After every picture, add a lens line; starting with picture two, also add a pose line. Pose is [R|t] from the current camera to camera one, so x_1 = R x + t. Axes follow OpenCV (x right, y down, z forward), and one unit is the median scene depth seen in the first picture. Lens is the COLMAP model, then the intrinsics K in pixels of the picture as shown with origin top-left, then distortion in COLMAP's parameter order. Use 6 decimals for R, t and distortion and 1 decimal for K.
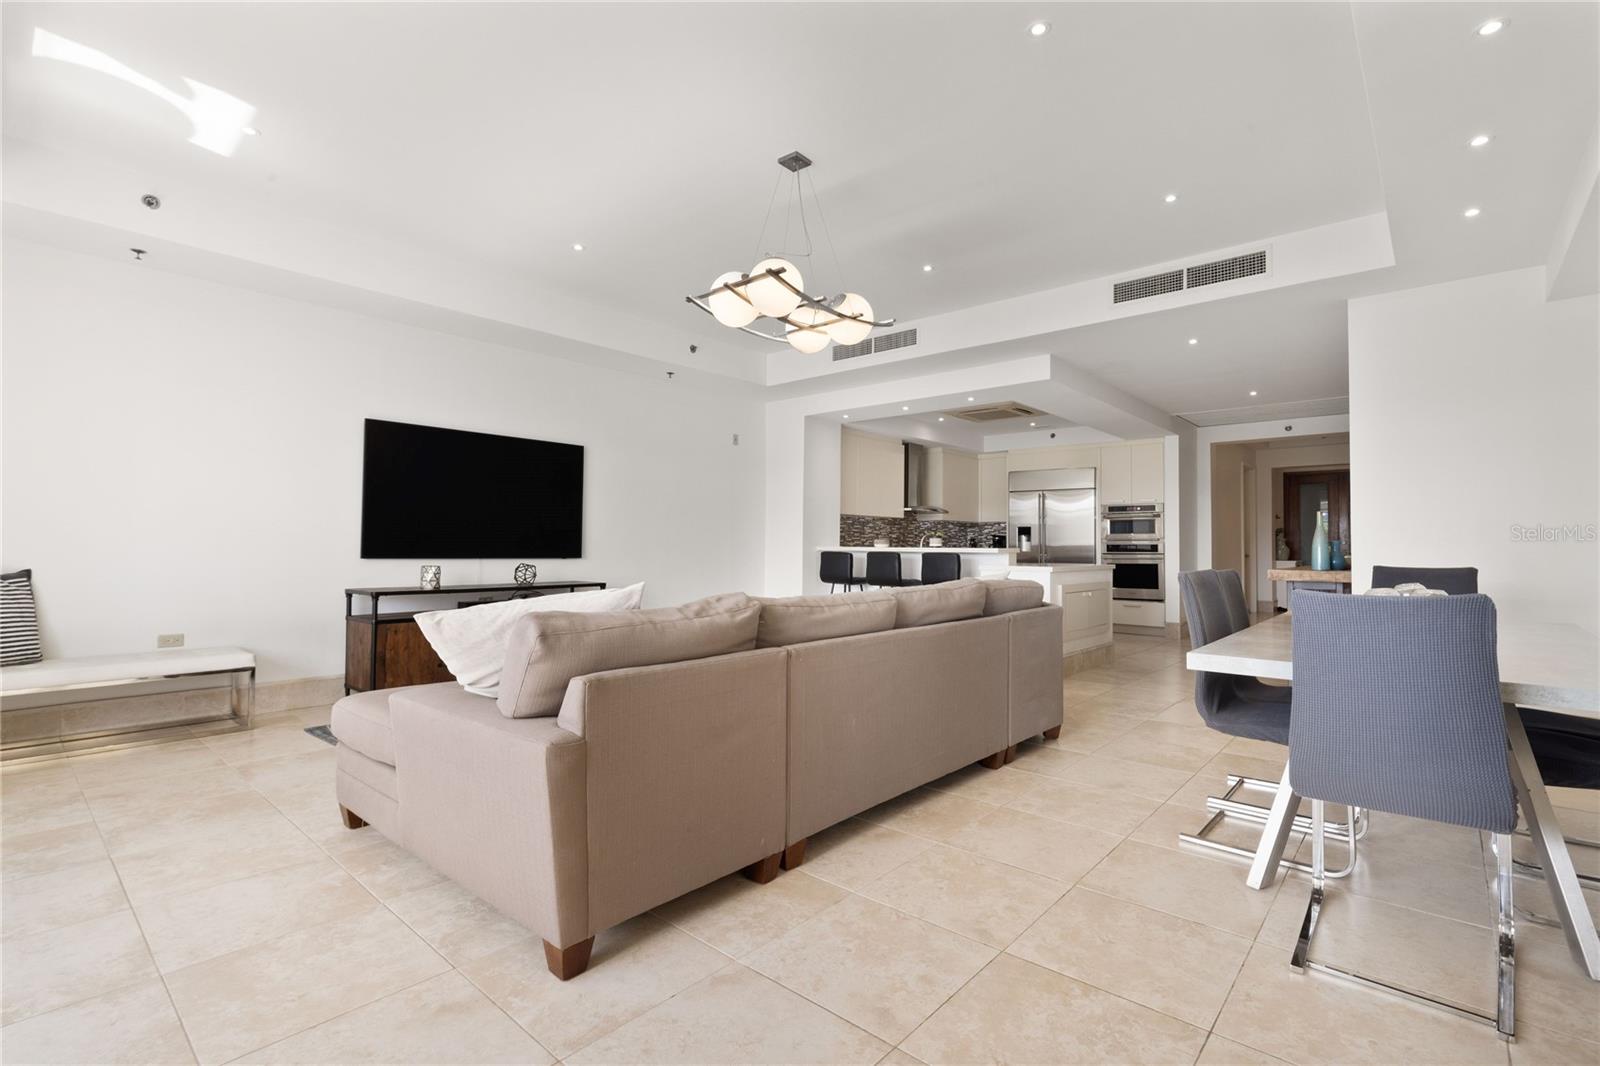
lens RADIAL K [[721.0, 0, 841.8], [0, 721.0, 525.6], [0, 0, 1]] dist [-0.001266, 0.000165]
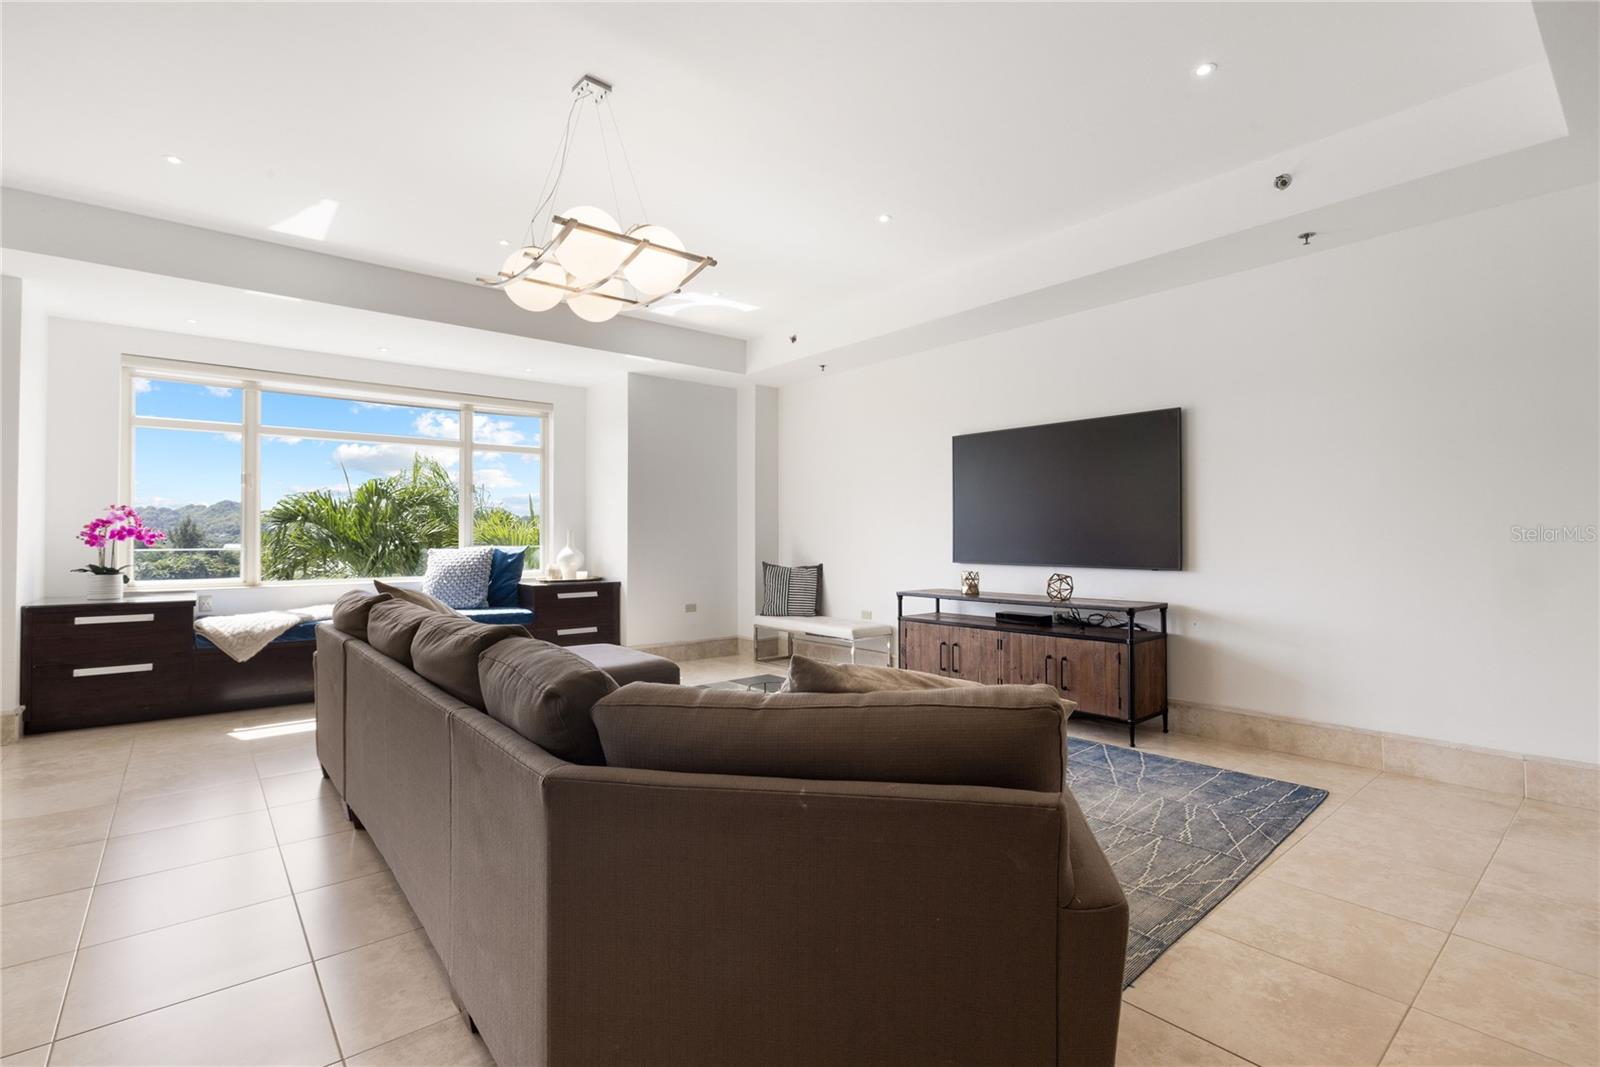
lens RADIAL K [[728.7, 0, 796.3], [0, 728.7, 525.7], [0, 0, 1]] dist [-0.003514, 0.000130]
pose [[-0.186905, -0.022035, -0.982131, 0.274092], [0.030006, 0.999154, -0.028127, 0.007315], [0.981920, -0.034726, -0.186086, 0.533283]]
